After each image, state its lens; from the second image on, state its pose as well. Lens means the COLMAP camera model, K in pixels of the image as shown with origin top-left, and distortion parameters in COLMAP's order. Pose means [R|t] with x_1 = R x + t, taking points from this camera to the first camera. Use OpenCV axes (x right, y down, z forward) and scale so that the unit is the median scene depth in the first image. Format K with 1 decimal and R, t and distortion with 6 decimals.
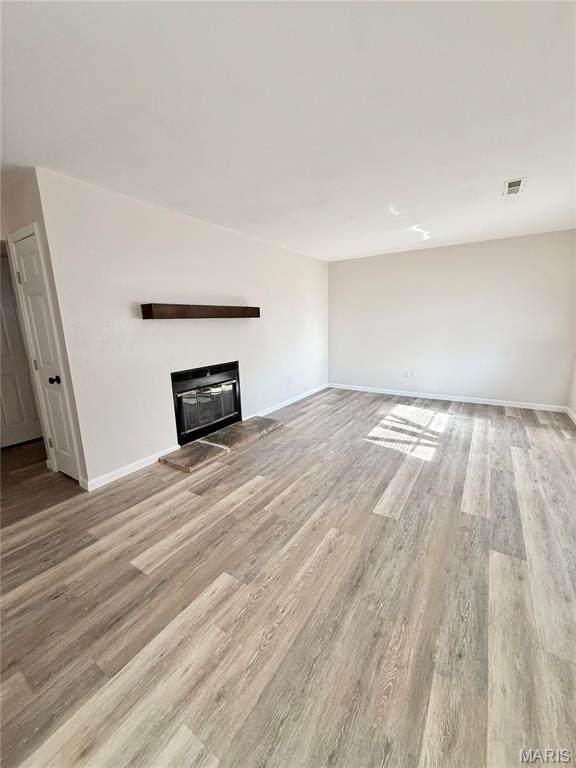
lens RADIAL K [[304.8, 0, 288.0], [0, 304.8, 384.0], [0, 0, 1]] dist [-0.000546, -0.000043]
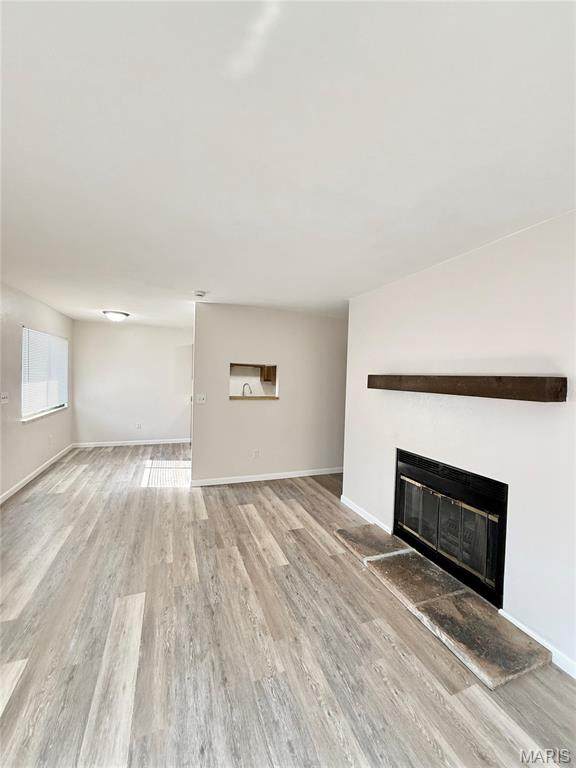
lens RADIAL K [[304.8, 0, 288.0], [0, 304.8, 384.0], [0, 0, 1]] dist [-0.000546, -0.000043]
pose [[-0.584289, 0.026268, -0.811120, 0.732222], [-0.180105, 0.970355, 0.161163, -0.420872], [0.791308, 0.240253, -0.562237, 1.643071]]
